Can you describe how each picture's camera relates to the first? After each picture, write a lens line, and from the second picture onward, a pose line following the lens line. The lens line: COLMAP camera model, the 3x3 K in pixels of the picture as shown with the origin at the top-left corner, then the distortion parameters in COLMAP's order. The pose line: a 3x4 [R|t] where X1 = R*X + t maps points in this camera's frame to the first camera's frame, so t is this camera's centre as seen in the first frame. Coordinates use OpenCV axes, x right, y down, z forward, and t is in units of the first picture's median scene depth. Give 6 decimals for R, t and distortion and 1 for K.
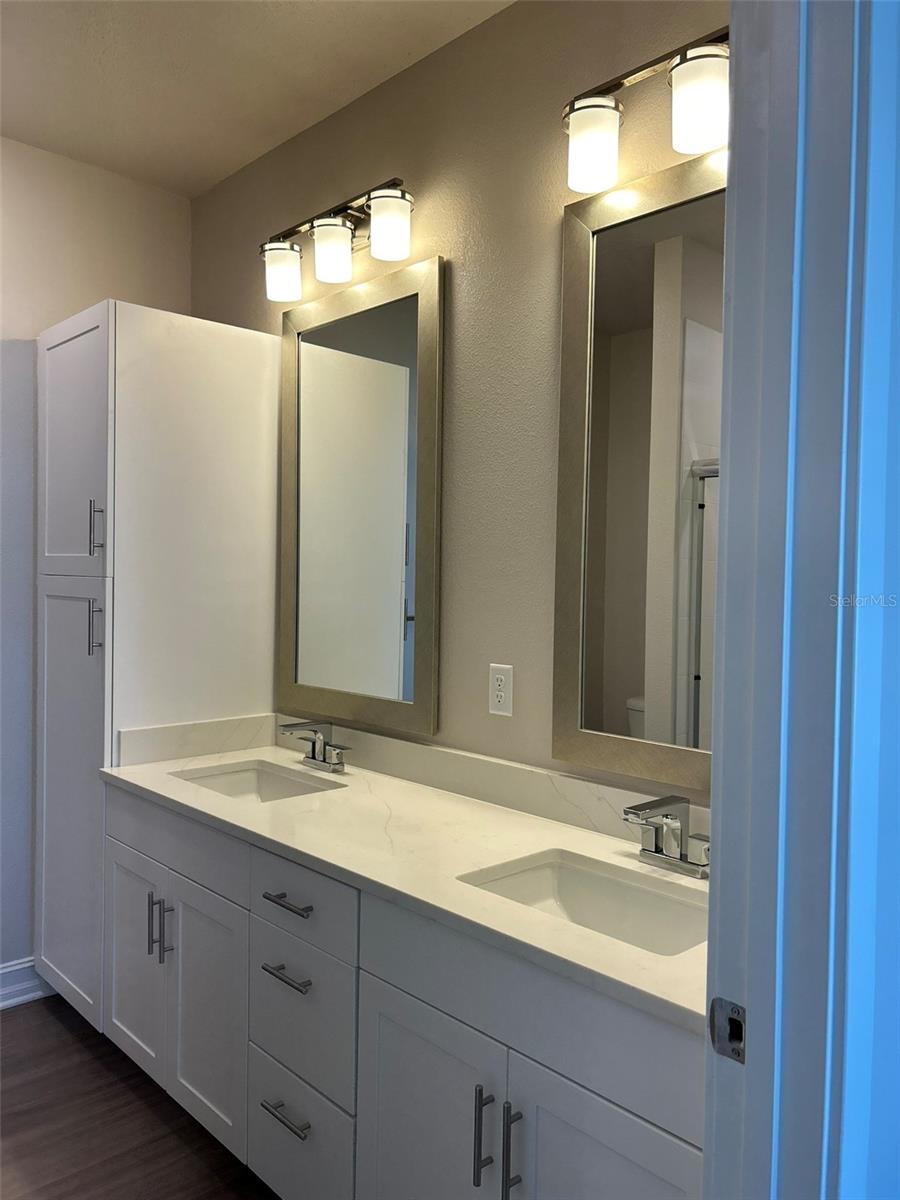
lens RADIAL K [[898.6, 0, 453.5], [0, 898.6, 597.7], [0, 0, 1]] dist [0.037631, -0.046831]
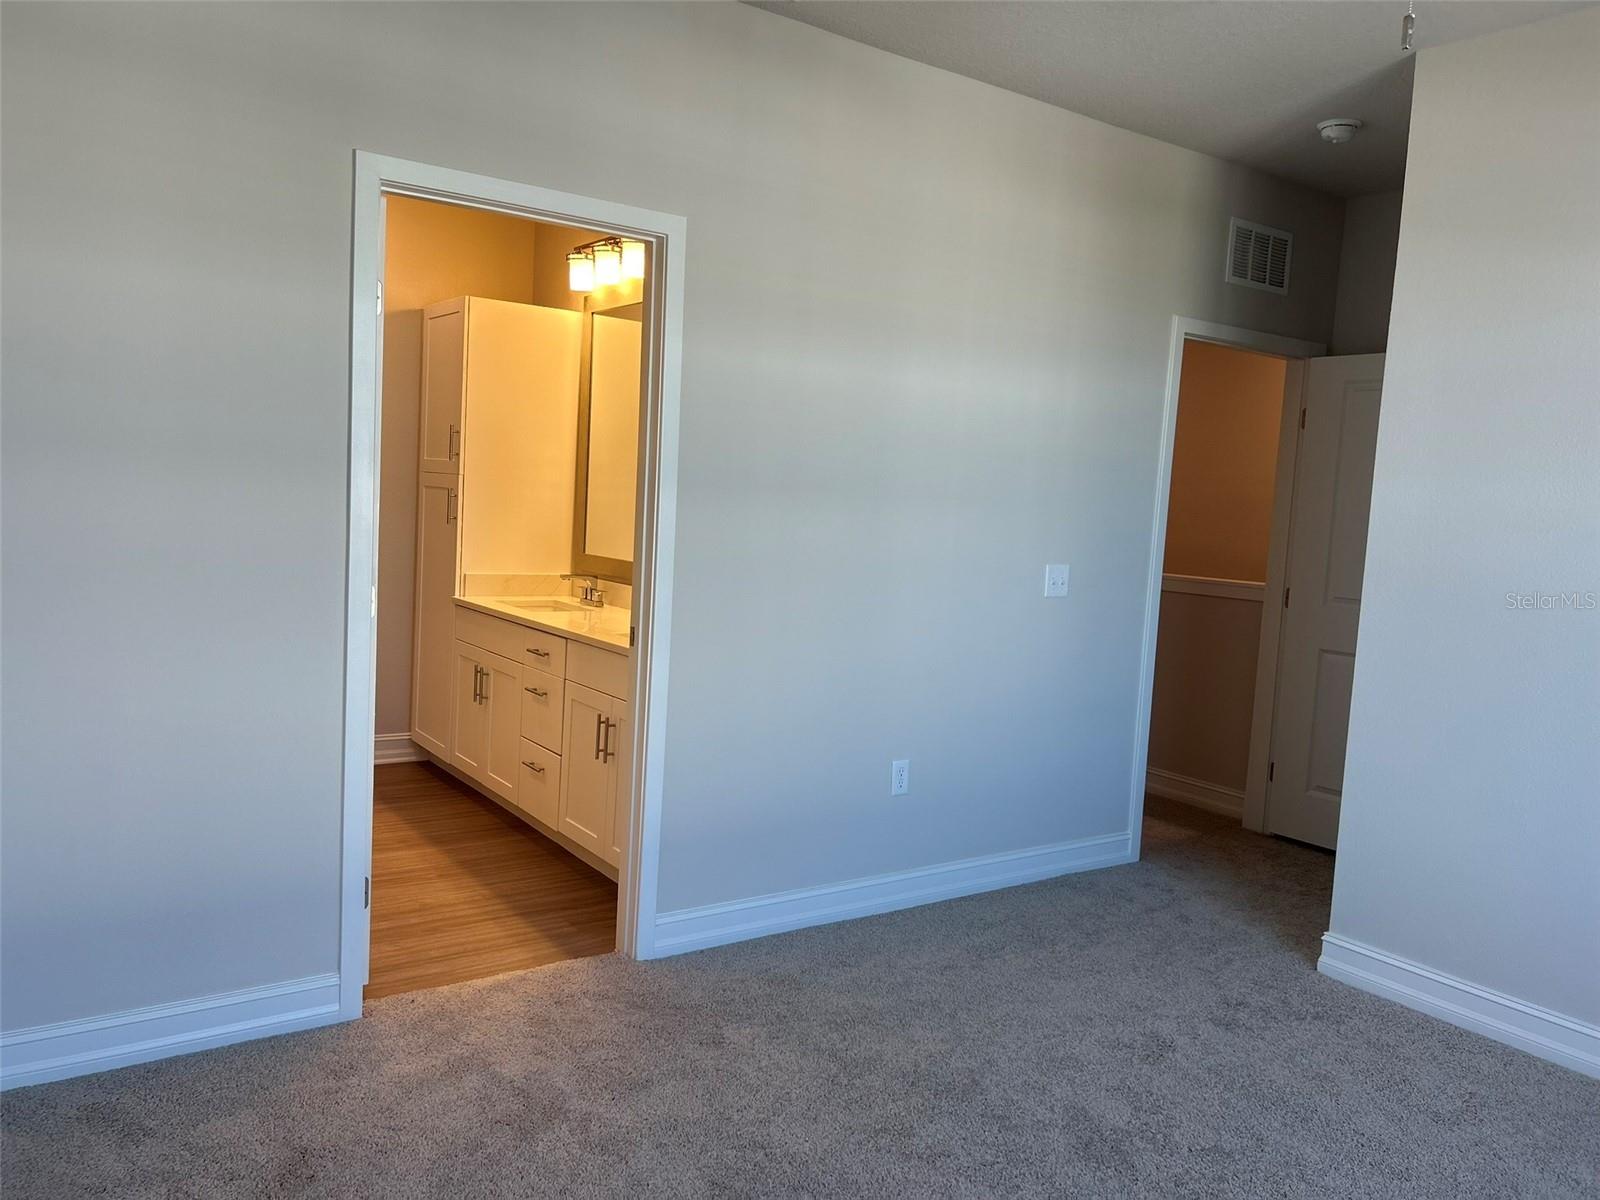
lens RADIAL K [[1198.2, 0, 788.8], [0, 1198.2, 604.2], [0, 0, 1]] dist [0.037631, -0.046831]
pose [[0.988029, 0.056216, -0.143658, 0.483839], [-0.047241, 0.996757, 0.065140, 0.038107], [0.146855, -0.057574, 0.987481, -0.971058]]
